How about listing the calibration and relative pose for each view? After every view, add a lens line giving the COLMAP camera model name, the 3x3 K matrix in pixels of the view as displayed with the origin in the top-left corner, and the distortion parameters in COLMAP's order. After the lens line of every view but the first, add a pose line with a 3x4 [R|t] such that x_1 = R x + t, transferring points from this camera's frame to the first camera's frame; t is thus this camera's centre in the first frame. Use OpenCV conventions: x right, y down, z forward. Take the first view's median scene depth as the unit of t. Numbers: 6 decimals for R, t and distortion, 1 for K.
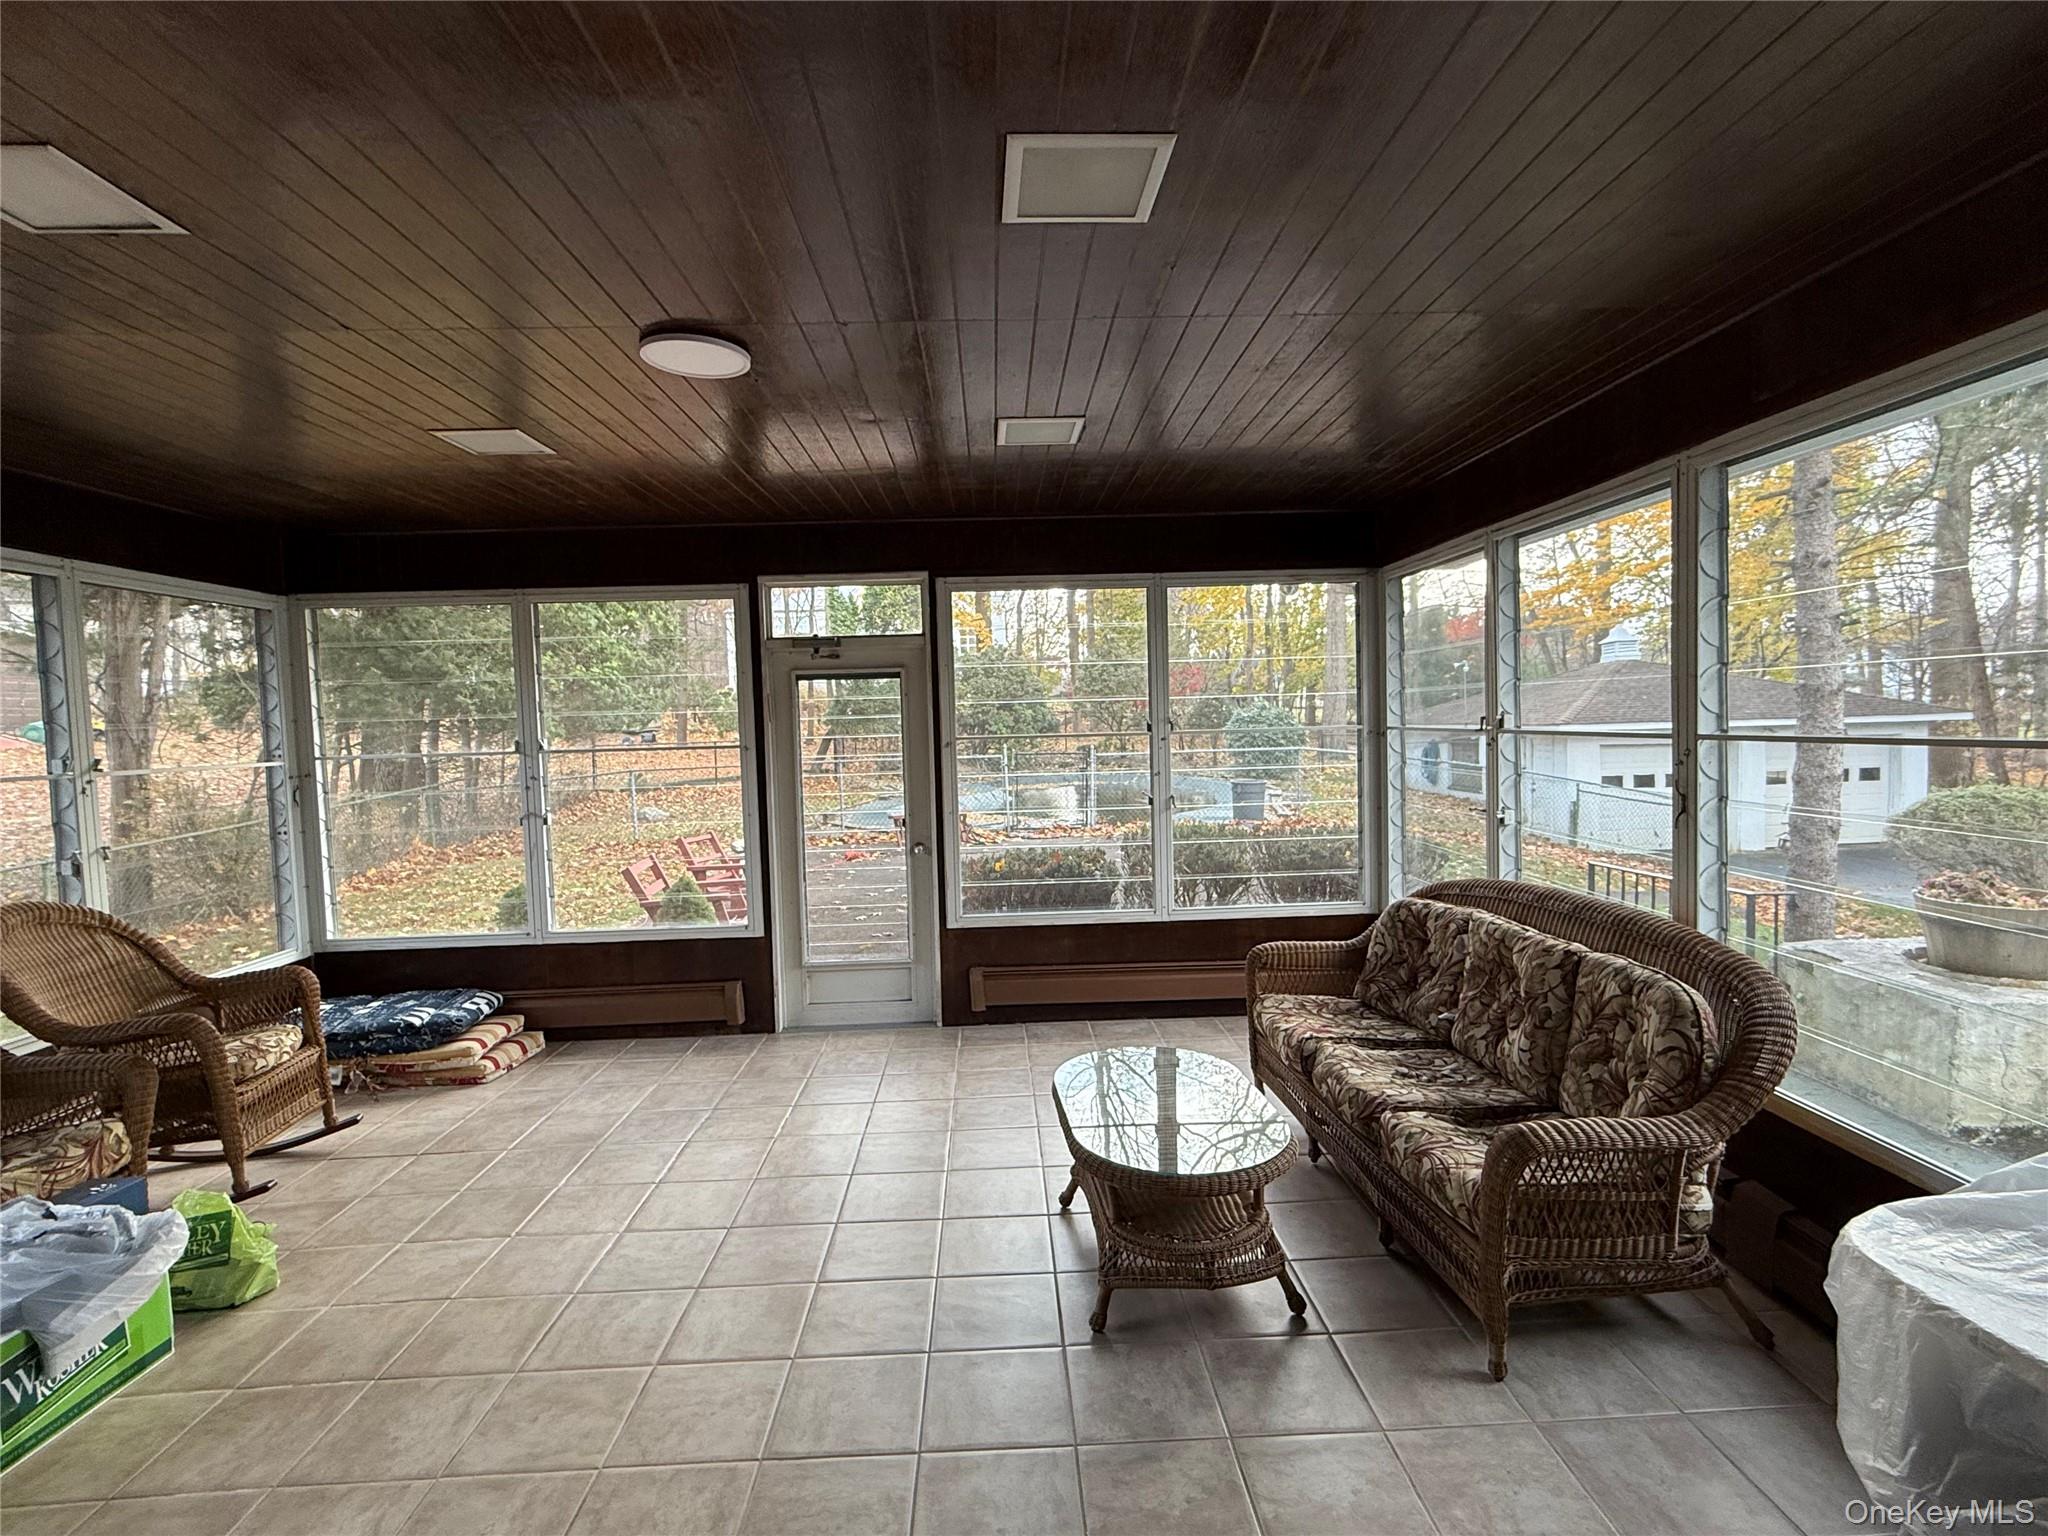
lens RADIAL K [[968.8, 0, 1015.4], [0, 968.8, 768.1], [0, 0, 1]] dist [0.001640, 0.000390]
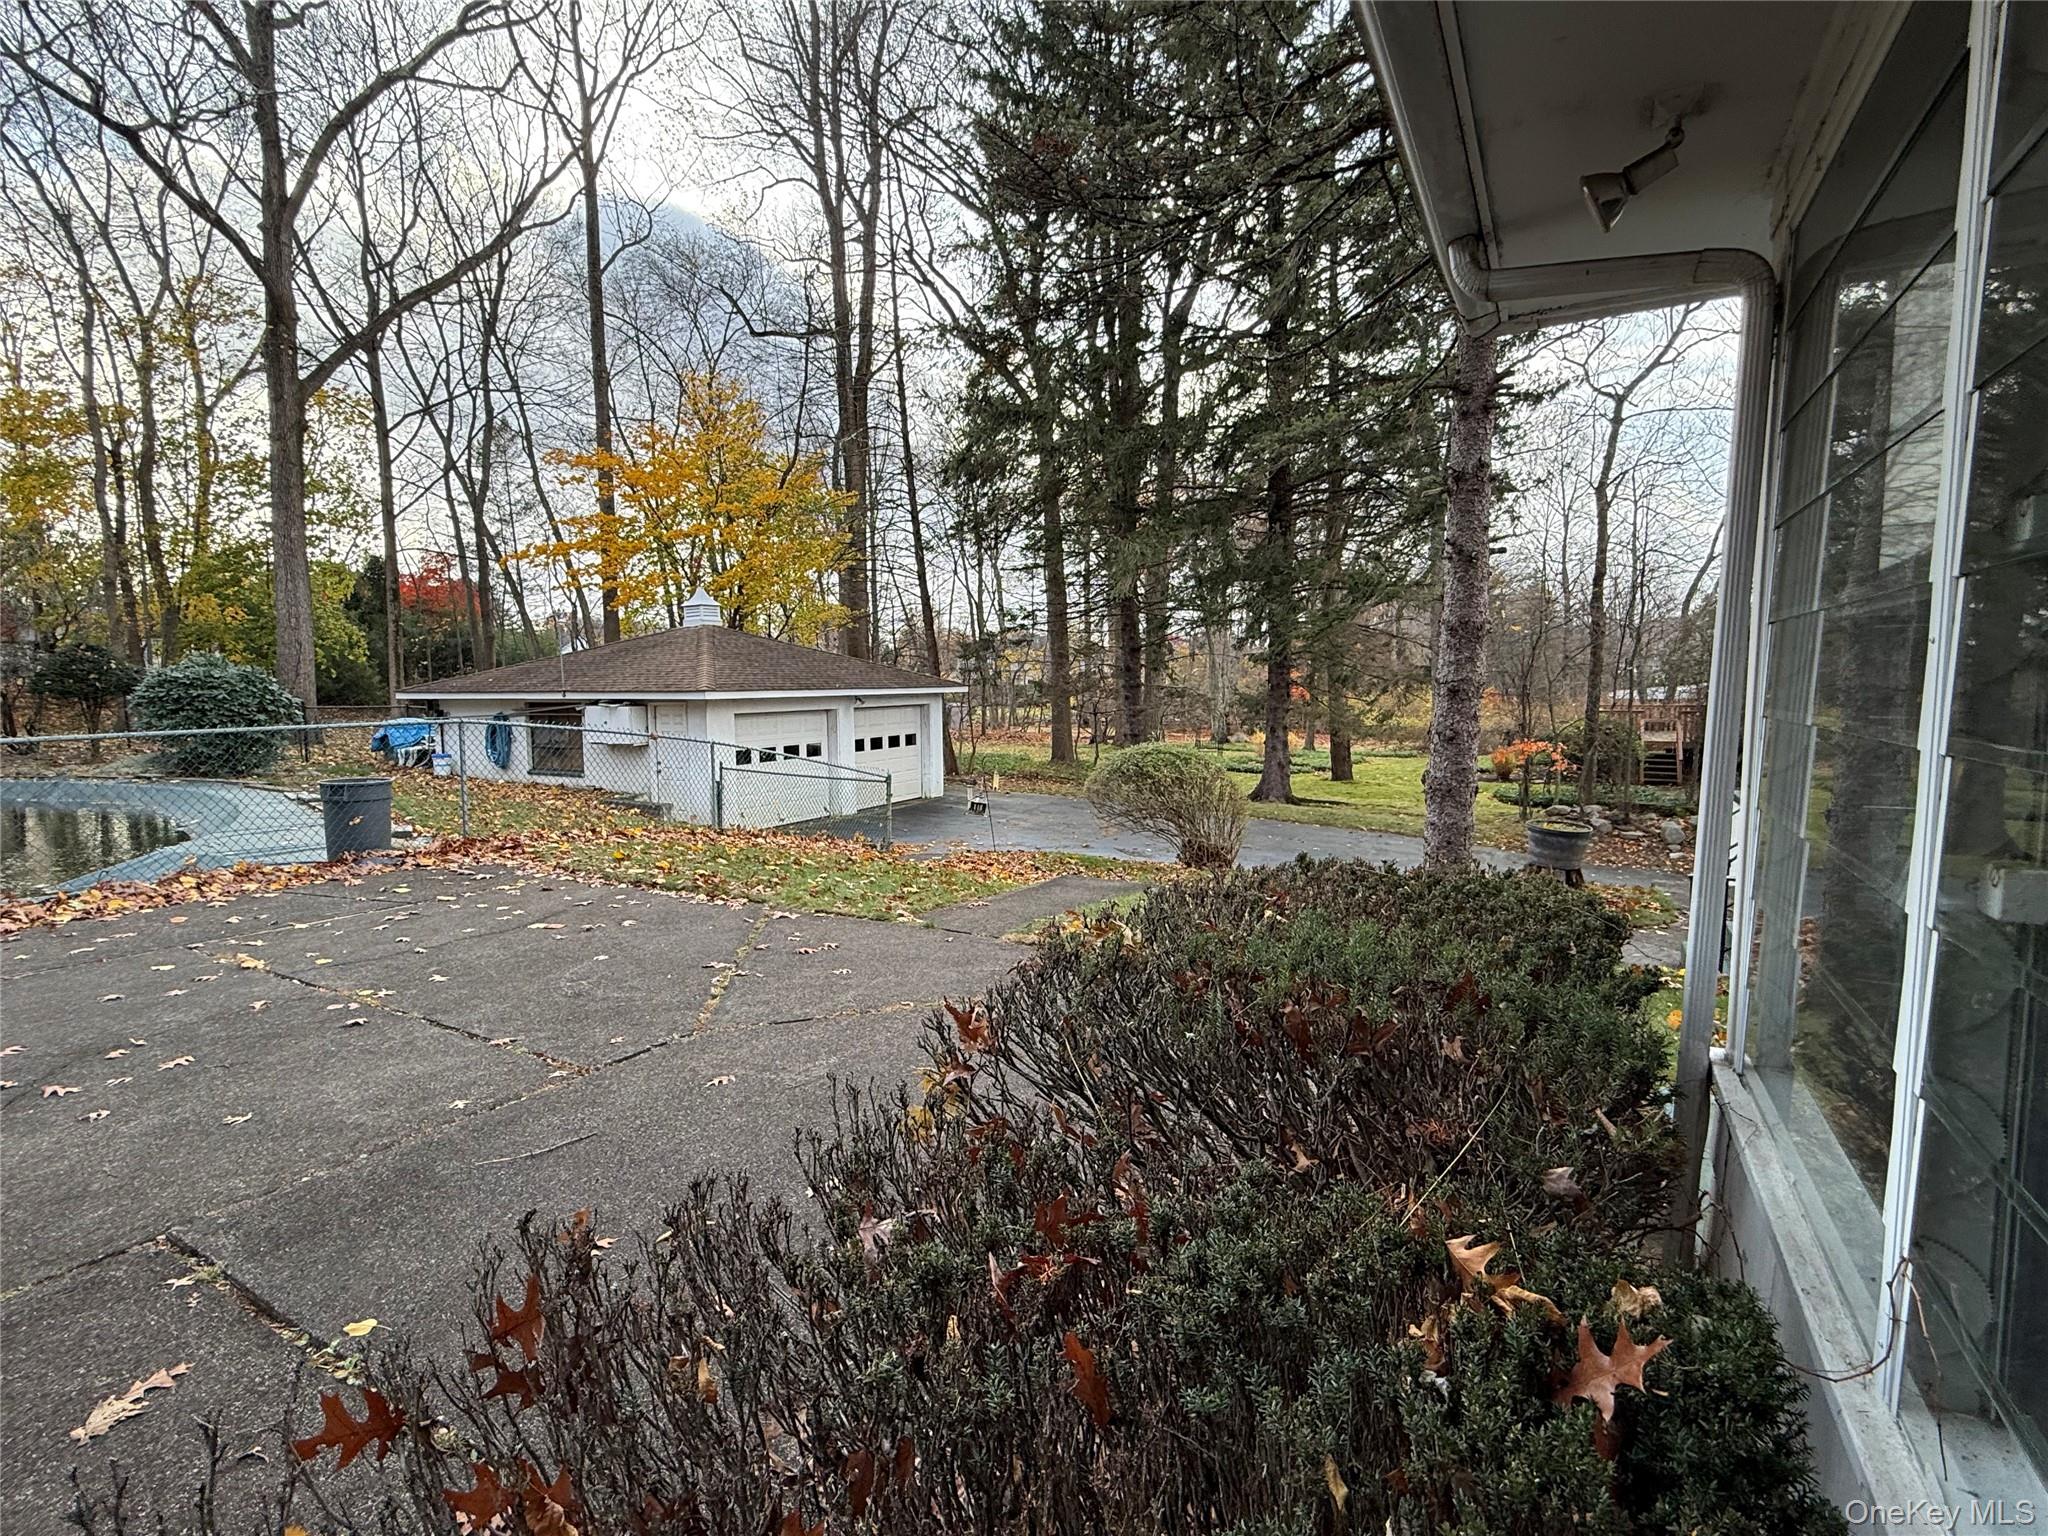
lens RADIAL K [[968.8, 0, 1024.3], [0, 968.8, 773.9], [0, 0, 1]] dist [0.001640, 0.000390]
pose [[0.510899, -0.057405, 0.857722, -0.034904], [0.038391, 0.998296, 0.043946, 0.002343], [-0.858783, 0.010477, 0.512232, 0.303747]]
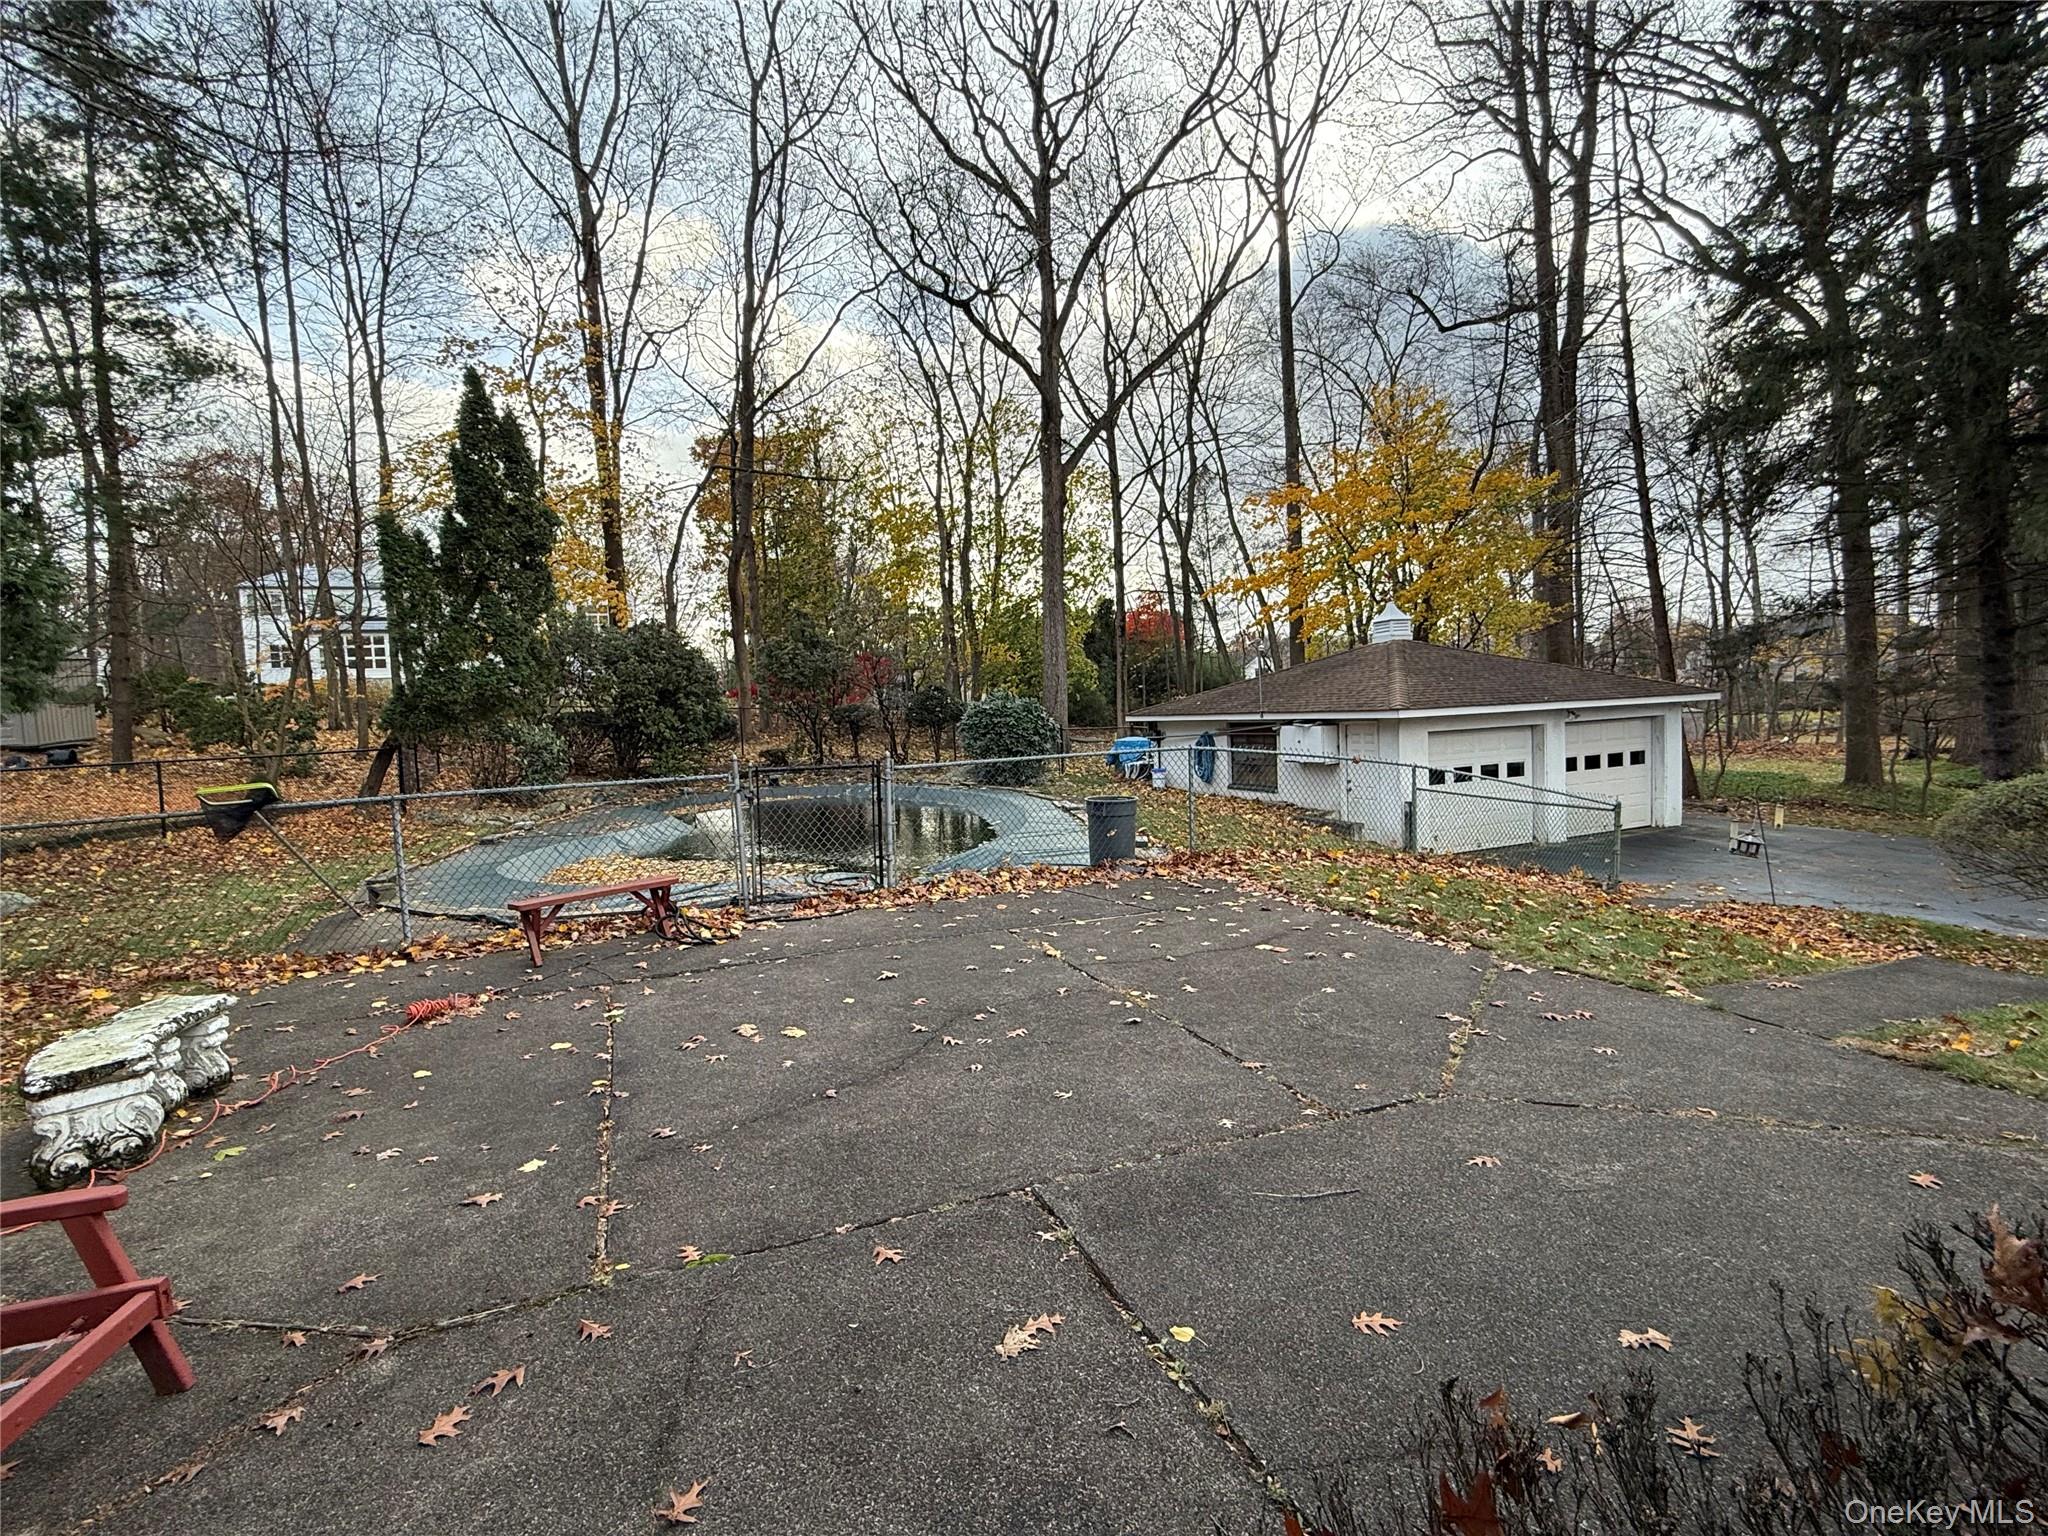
lens RADIAL K [[968.8, 0, 1033.0], [0, 968.8, 764.8], [0, 0, 1]] dist [0.001640, 0.000390]
pose [[0.927247, -0.034574, 0.372850, -0.047767], [0.036352, 0.999336, 0.002264, -0.010164], [-0.372681, 0.011454, 0.927889, 0.326298]]
